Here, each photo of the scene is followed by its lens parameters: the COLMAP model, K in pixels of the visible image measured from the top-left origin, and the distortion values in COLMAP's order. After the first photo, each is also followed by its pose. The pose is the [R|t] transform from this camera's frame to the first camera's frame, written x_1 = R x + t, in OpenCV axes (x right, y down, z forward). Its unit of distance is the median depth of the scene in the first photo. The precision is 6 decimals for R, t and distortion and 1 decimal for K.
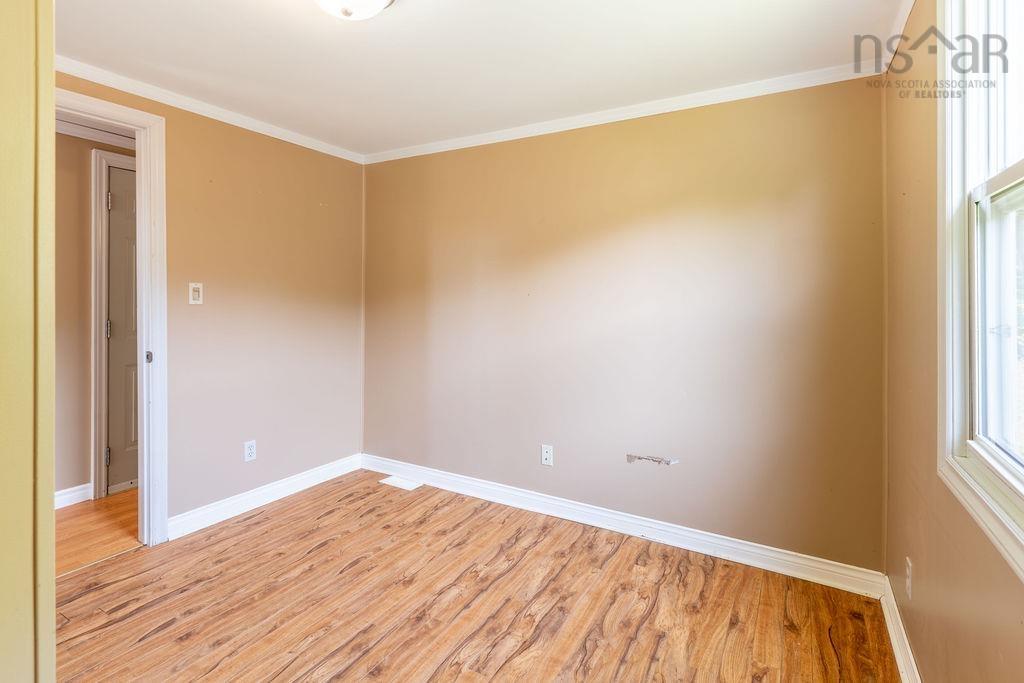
lens RADIAL K [[500.8, 0, 508.1], [0, 500.8, 293.9], [0, 0, 1]] dist [0.000967, 0.000190]
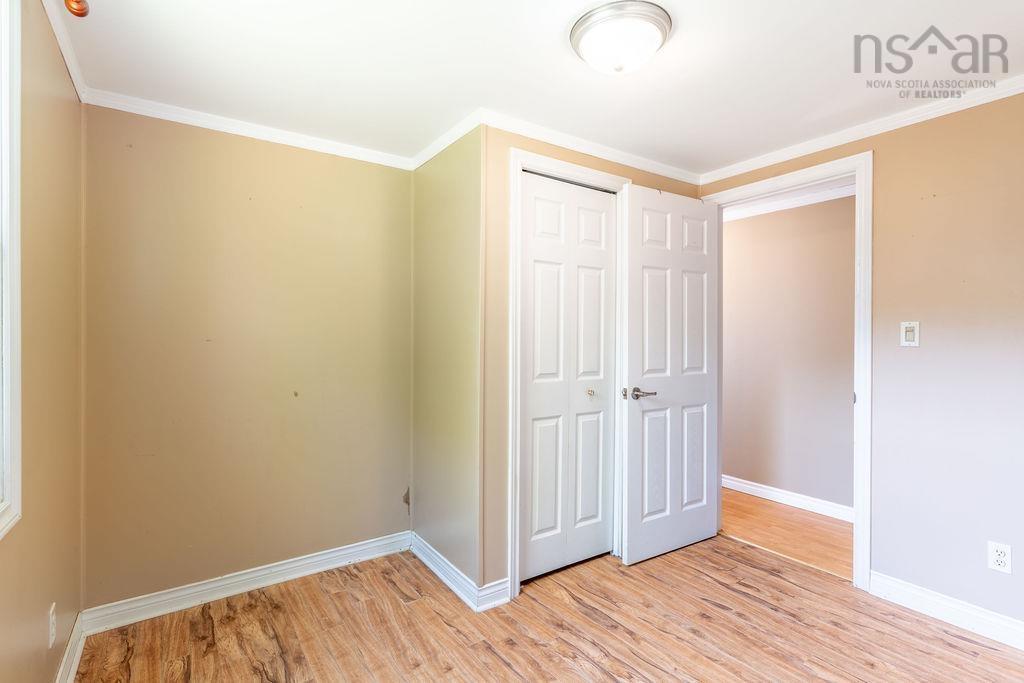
lens RADIAL K [[483.7, 0, 509.9], [0, 483.7, 338.5], [0, 0, 1]] dist [0.001269, 0.000020]
pose [[-0.417734, -0.000899, -0.908569, 0.526133], [0.000793, 0.999999, -0.001354, 0.010259], [0.908569, -0.001286, -0.417733, 0.898713]]
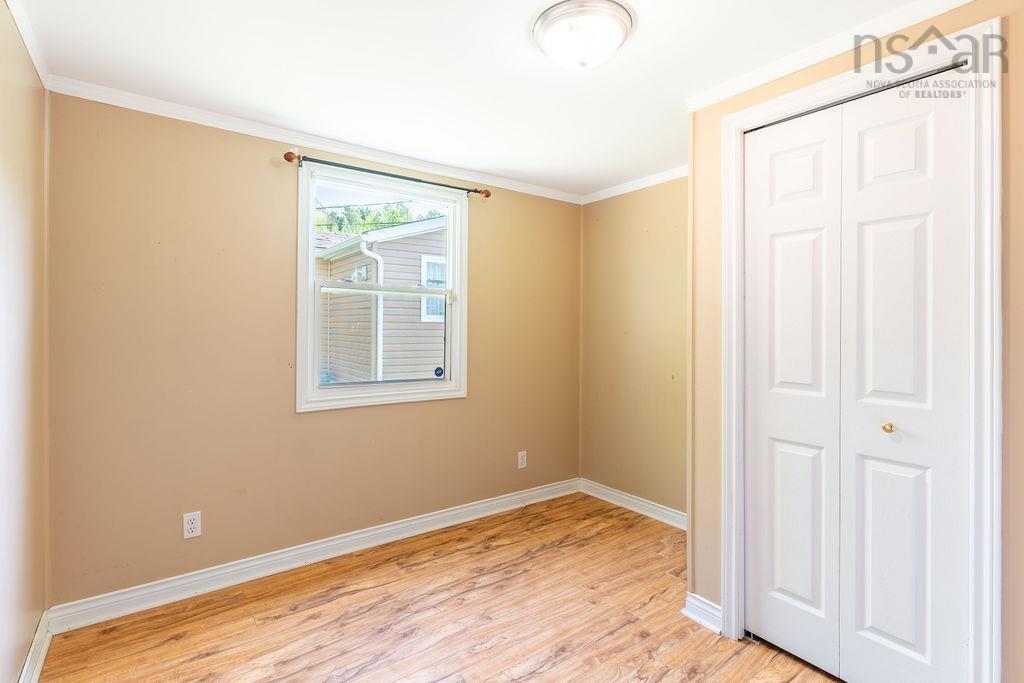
lens RADIAL K [[487.9, 0, 513.0], [0, 487.9, 325.7], [0, 0, 1]] dist [0.000061, -0.000108]
pose [[-0.922014, -0.010319, 0.387019, -0.418280], [-0.015136, 0.999841, -0.009402, 0.007435], [-0.386861, -0.014527, -0.922024, 1.472718]]
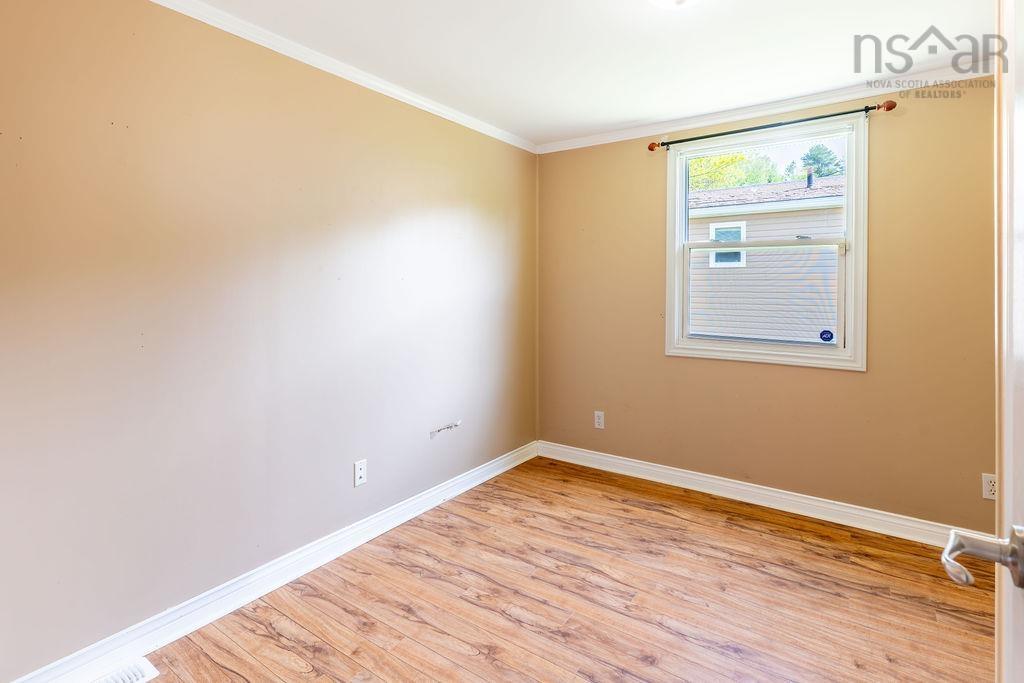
lens RADIAL K [[508.5, 0, 511.5], [0, 508.5, 280.5], [0, 0, 1]] dist [0.002047, 0.000275]
pose [[0.080452, 0.001552, 0.996757, -0.991329], [-0.008916, 0.999960, -0.000838, 0.003122], [-0.996719, -0.008819, 0.080463, 0.917490]]
